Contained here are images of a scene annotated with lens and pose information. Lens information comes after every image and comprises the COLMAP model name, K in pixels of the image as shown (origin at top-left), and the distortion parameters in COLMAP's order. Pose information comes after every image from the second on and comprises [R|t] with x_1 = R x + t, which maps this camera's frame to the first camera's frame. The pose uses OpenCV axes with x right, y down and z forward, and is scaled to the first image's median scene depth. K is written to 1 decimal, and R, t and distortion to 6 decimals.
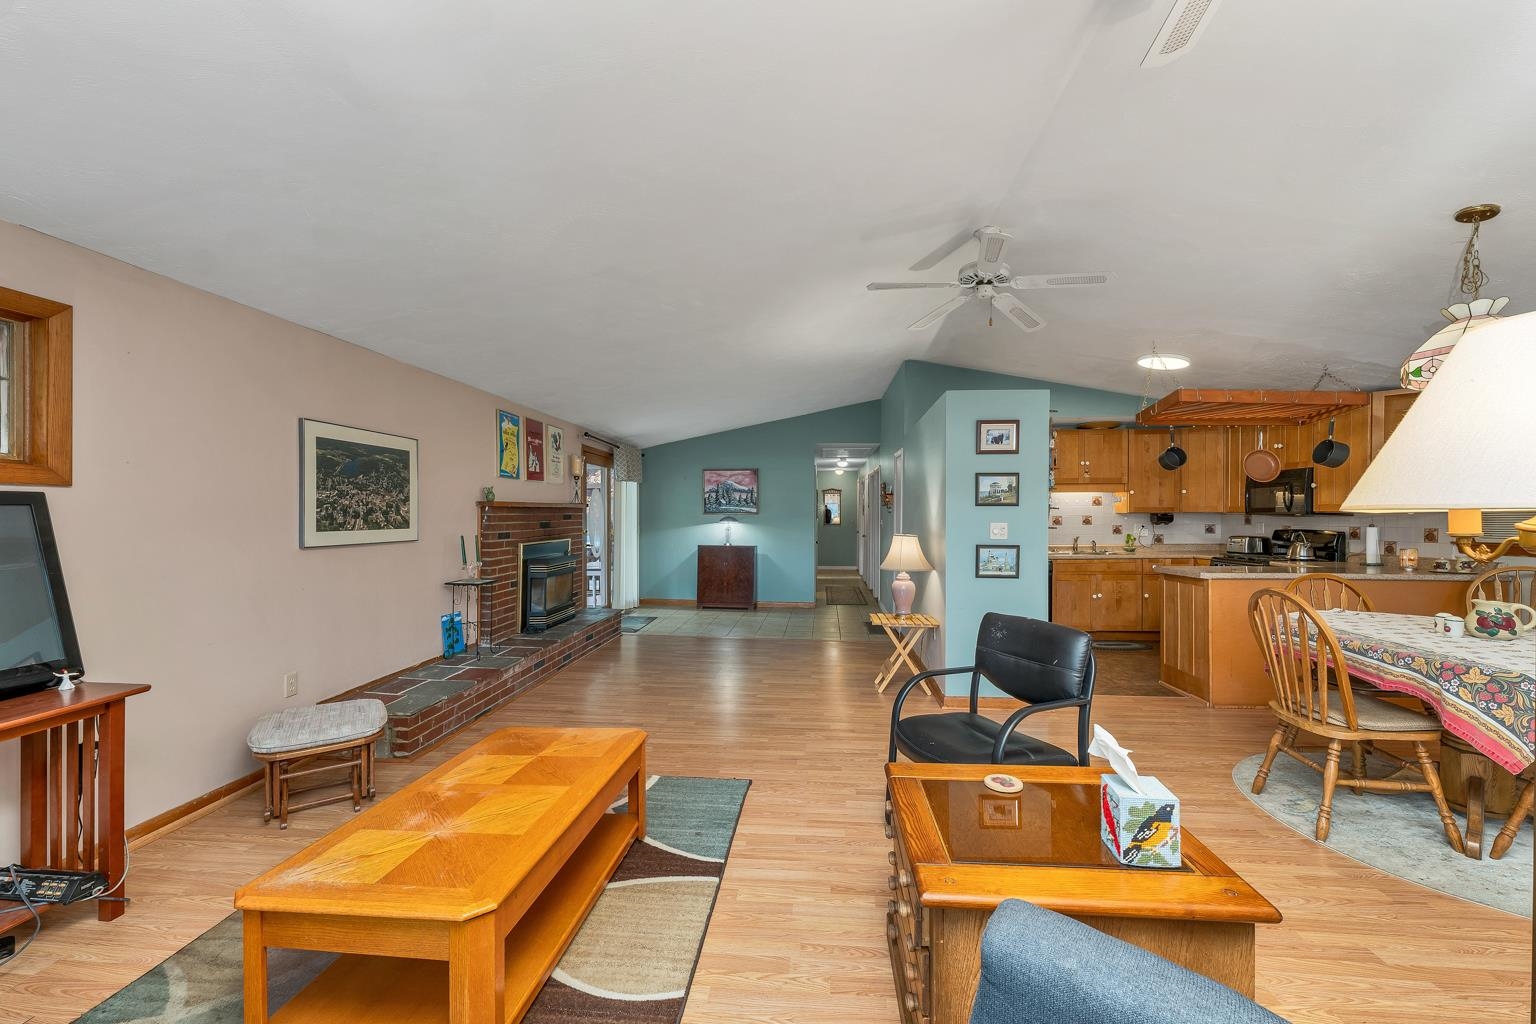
lens RADIAL K [[624.0, 0, 766.9], [0, 624.0, 517.6], [0, 0, 1]] dist [-0.000190, -0.000026]
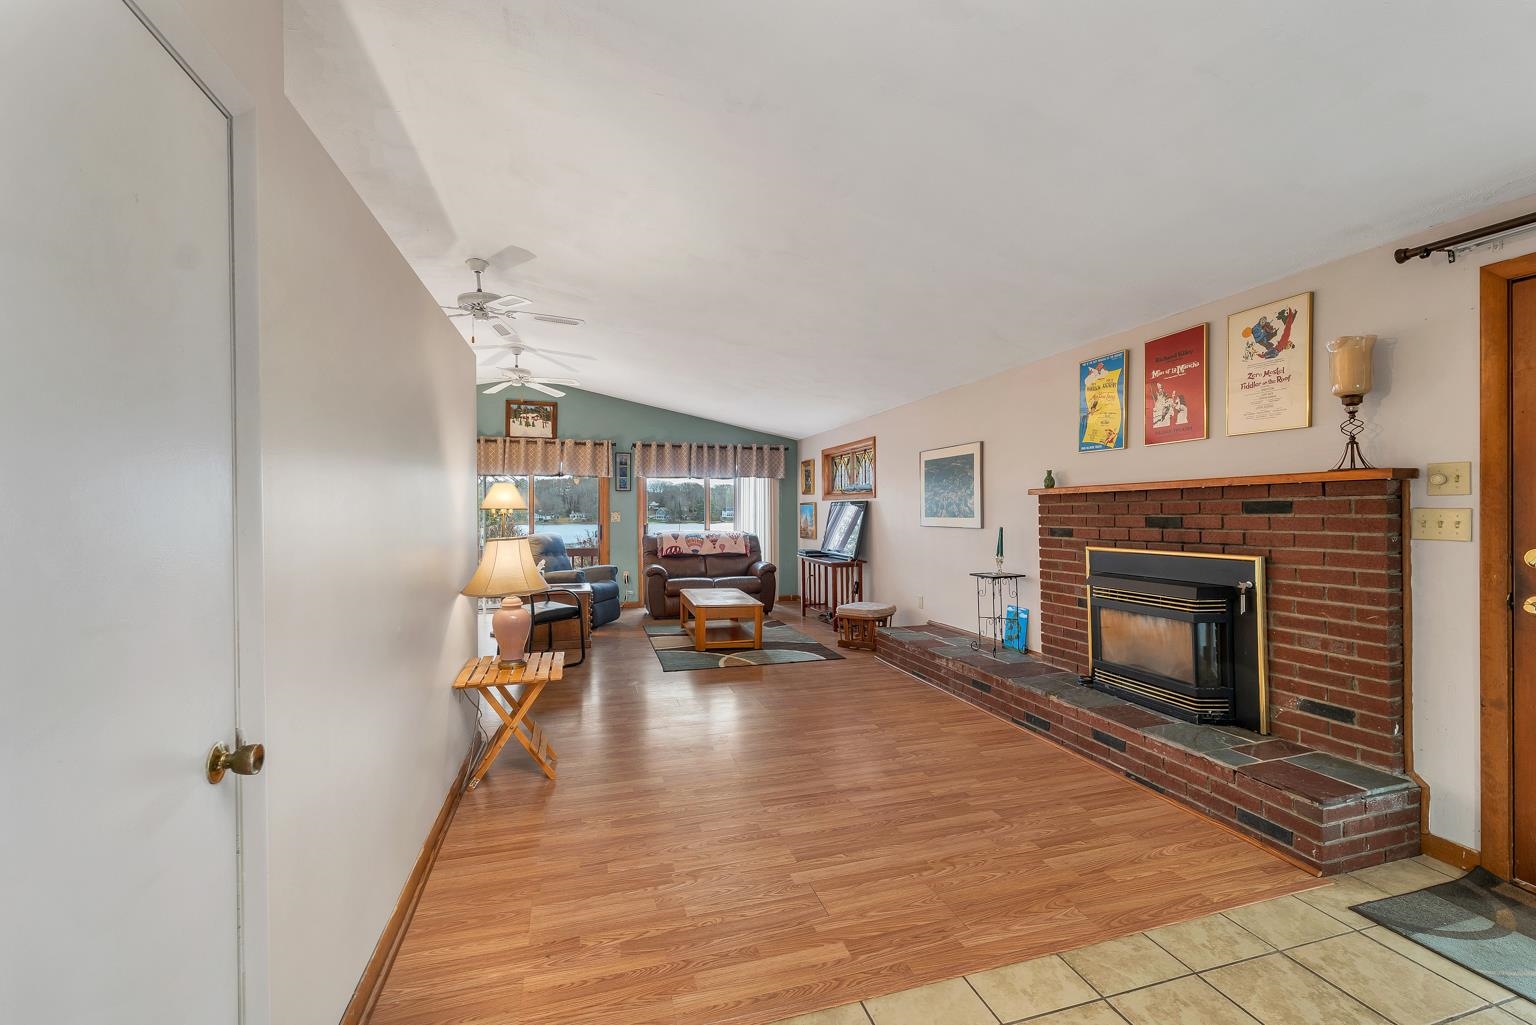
lens RADIAL K [[656.3, 0, 768.0], [0, 656.3, 512.5], [0, 0, 1]] dist [0.000258, -0.000115]
pose [[-0.933234, 0.006381, -0.359213, 0.207761], [0.004217, 0.999968, 0.006805, -0.002535], [0.359245, 0.004836, -0.933231, 1.683477]]
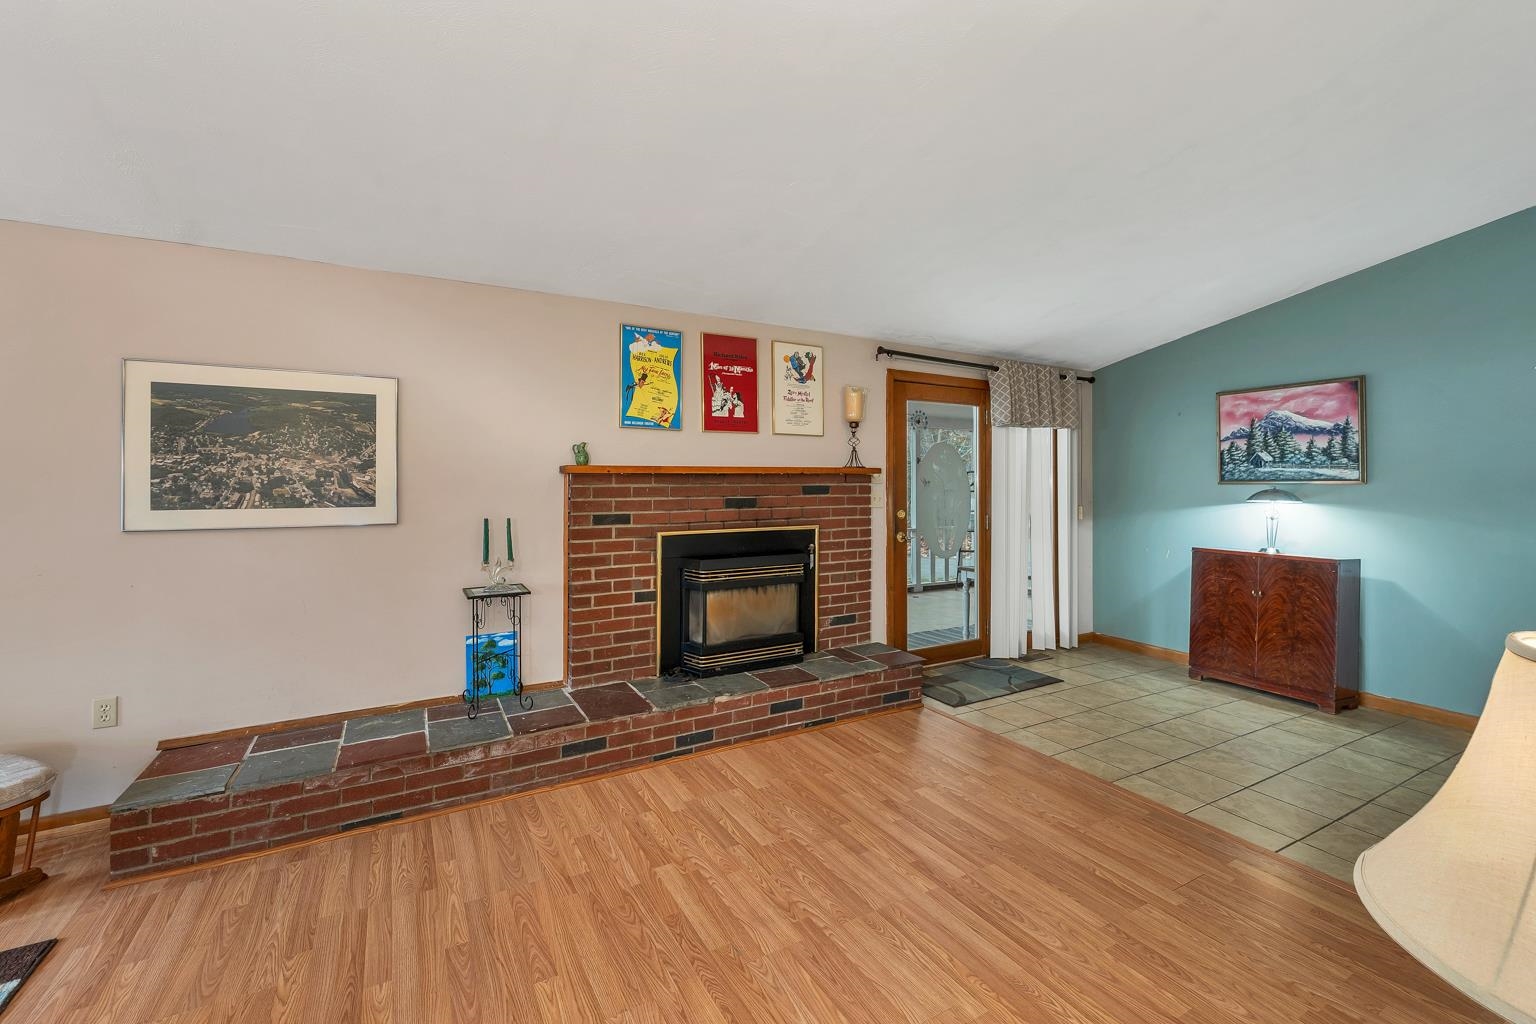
lens RADIAL K [[651.1, 0, 764.1], [0, 651.1, 481.9], [0, 0, 1]] dist [0.002791, -0.000107]
pose [[0.566097, -0.007563, -0.824304, 0.220729], [-0.001743, 0.999945, -0.010371, -0.002773], [0.824336, 0.007308, 0.566053, 0.782233]]
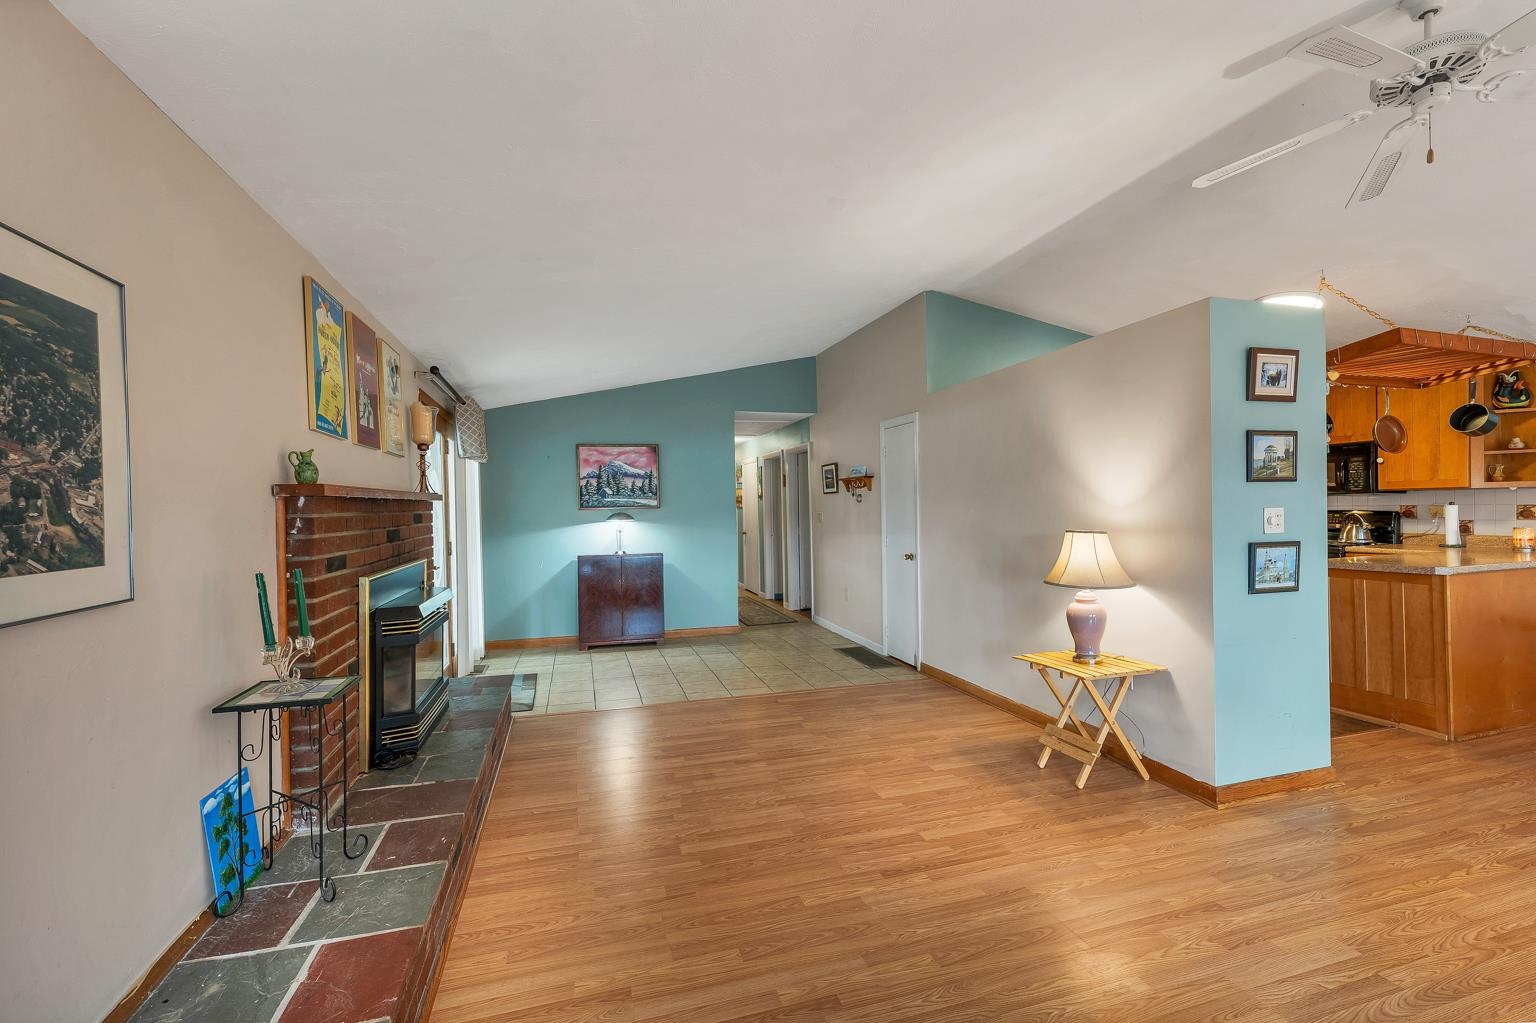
lens RADIAL K [[656.3, 0, 768.0], [0, 656.3, 511.5], [0, 0, 1]] dist [0.000258, -0.000115]
pose [[0.931628, -0.023223, 0.362671, -0.317633], [0.023765, 0.999713, 0.002966, -0.001914], [-0.362636, 0.005856, 0.931912, 0.478759]]
